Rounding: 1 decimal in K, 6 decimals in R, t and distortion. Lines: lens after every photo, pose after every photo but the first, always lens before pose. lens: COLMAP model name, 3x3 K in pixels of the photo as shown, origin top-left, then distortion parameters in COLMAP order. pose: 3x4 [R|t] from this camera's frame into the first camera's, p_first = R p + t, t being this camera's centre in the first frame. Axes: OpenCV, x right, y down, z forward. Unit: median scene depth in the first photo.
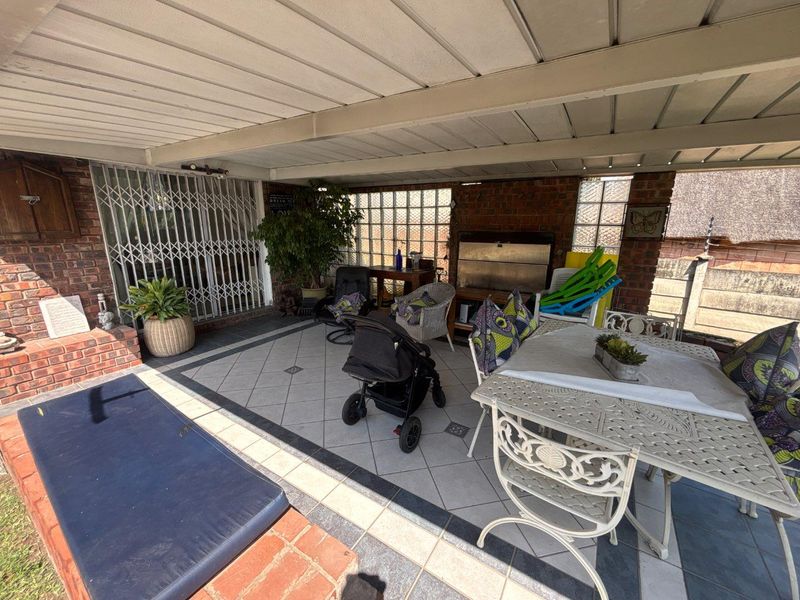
lens RADIAL K [[324.4, 0, 396.8], [0, 324.4, 299.5], [0, 0, 1]] dist [0.001948, -0.000210]
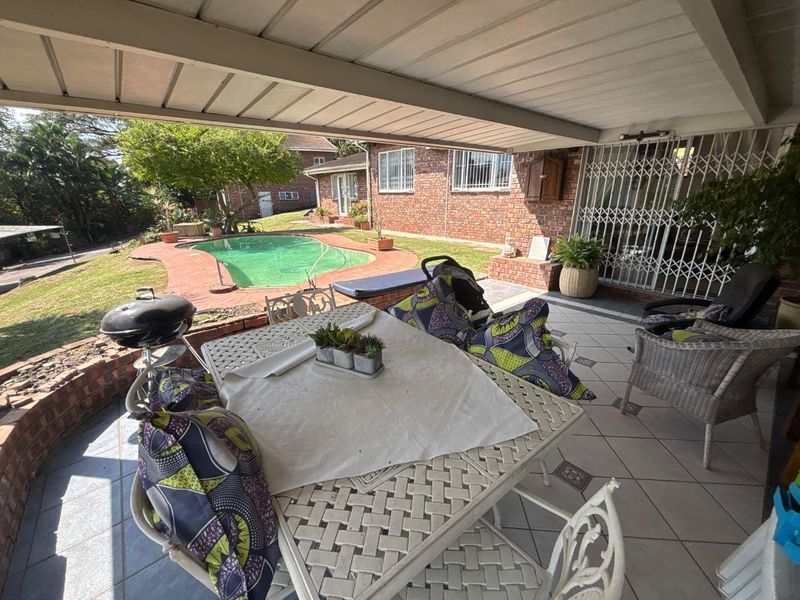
lens RADIAL K [[324.4, 0, 396.8], [0, 324.4, 299.5], [0, 0, 1]] dist [0.001948, -0.000210]
pose [[-0.286638, 0.299192, -0.910122, 0.560905], [-0.215674, 0.905448, 0.365581, -0.116370], [0.933447, 0.301079, -0.195008, 0.514422]]
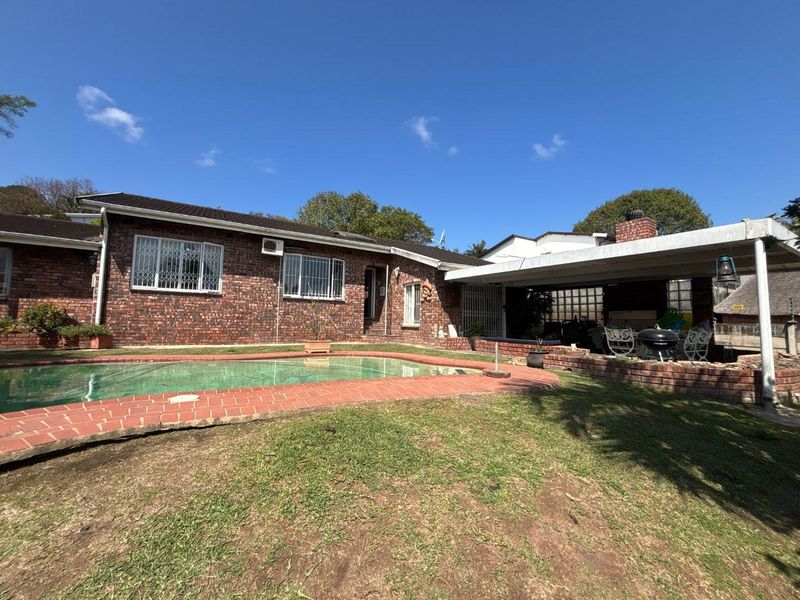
lens RADIAL K [[324.4, 0, 396.8], [0, 324.4, 299.5], [0, 0, 1]] dist [0.001948, -0.000210]
pose [[0.897787, -0.015993, -0.440139, -0.109300], [-0.118053, 0.954034, -0.275467, 0.486019], [0.424313, 0.299270, 0.854632, -1.380982]]
